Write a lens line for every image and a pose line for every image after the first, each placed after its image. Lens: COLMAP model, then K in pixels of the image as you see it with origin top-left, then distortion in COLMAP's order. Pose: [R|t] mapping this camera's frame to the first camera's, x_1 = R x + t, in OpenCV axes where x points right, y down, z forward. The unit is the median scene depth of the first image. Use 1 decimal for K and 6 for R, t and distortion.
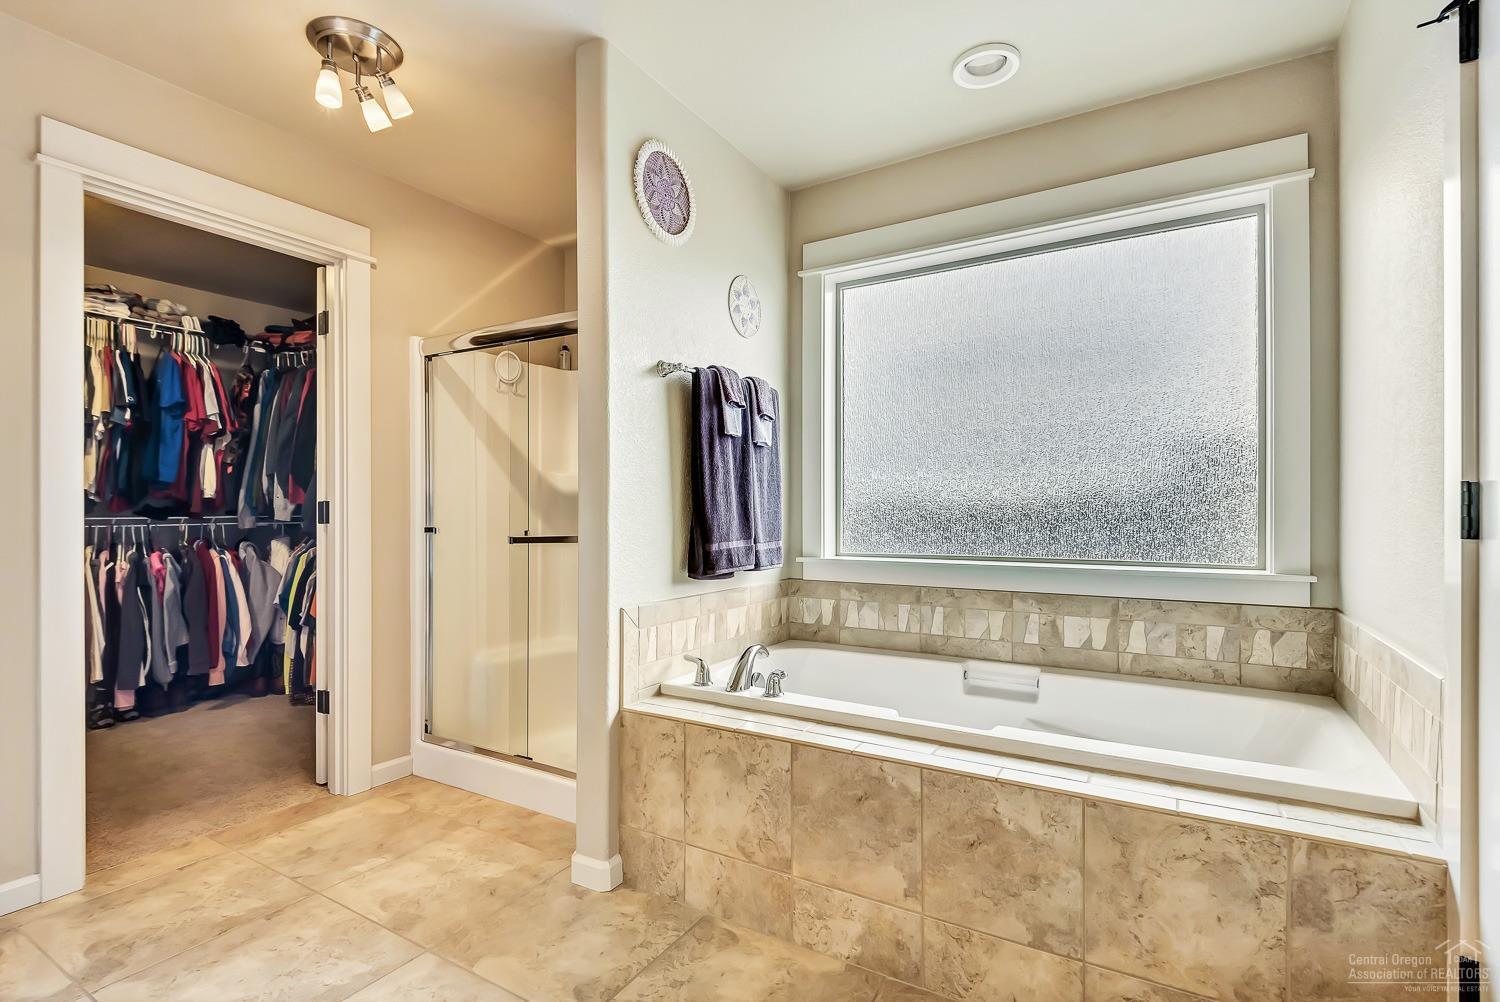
lens RADIAL K [[701.3, 0, 746.9], [0, 701.3, 509.8], [0, 0, 1]] dist [-0.002058, -0.000311]
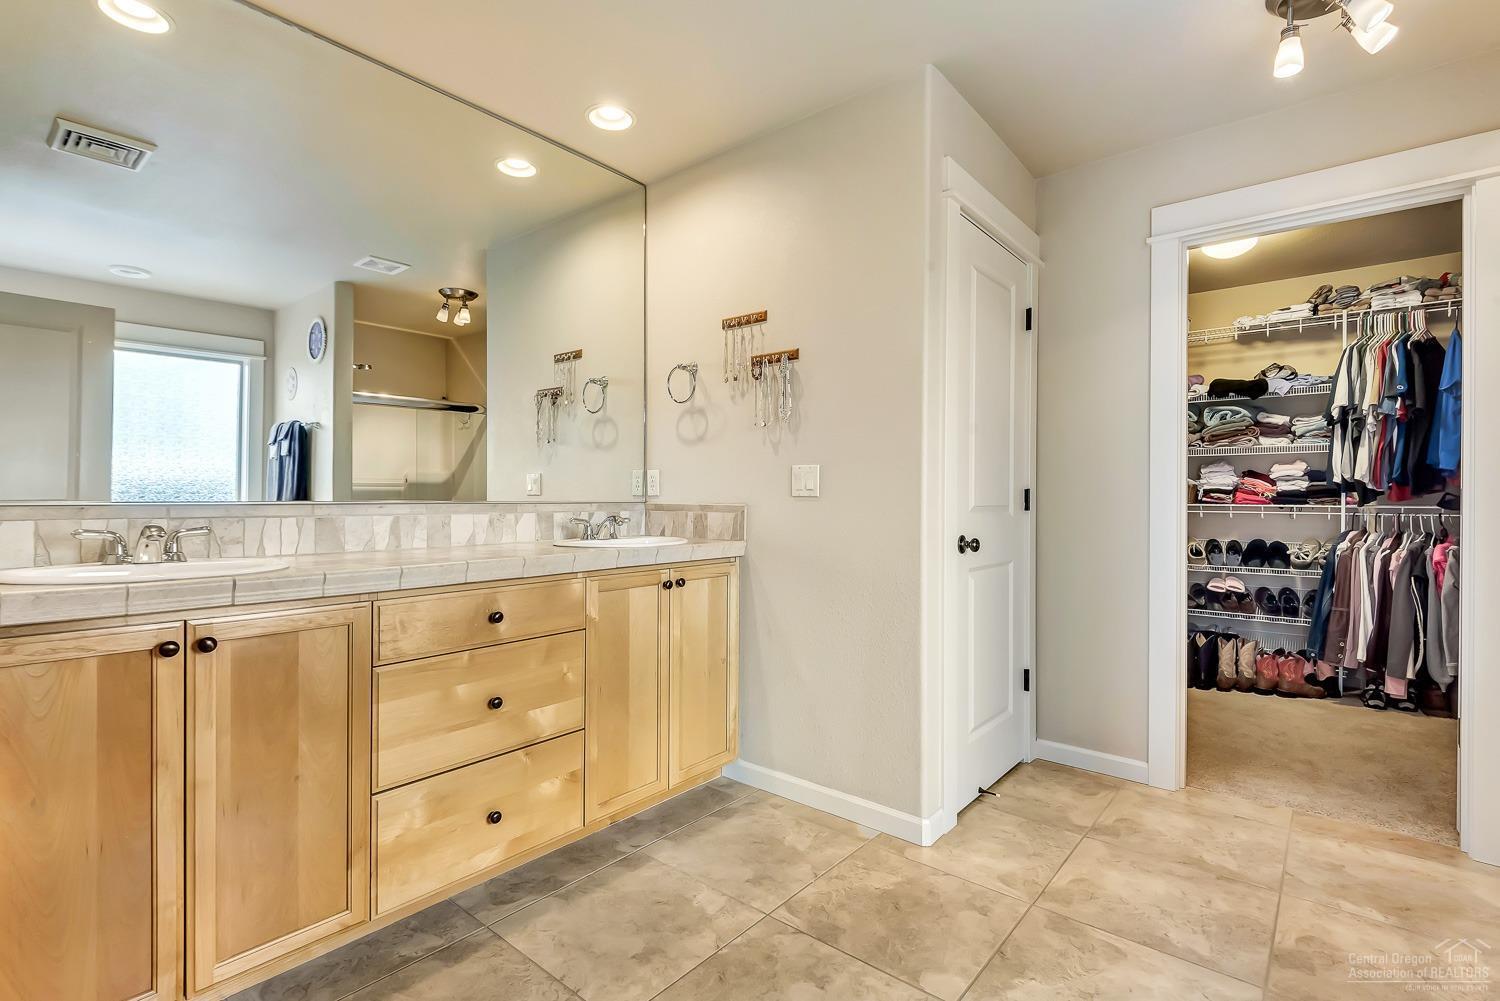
lens RADIAL K [[704.5, 0, 739.8], [0, 704.5, 502.5], [0, 0, 1]] dist [-0.008791, -0.000730]
pose [[-0.150921, 0.006775, -0.988523, 0.287050], [-0.002092, 0.999972, 0.007173, 0.000154], [0.988544, 0.003151, -0.150902, 0.254951]]
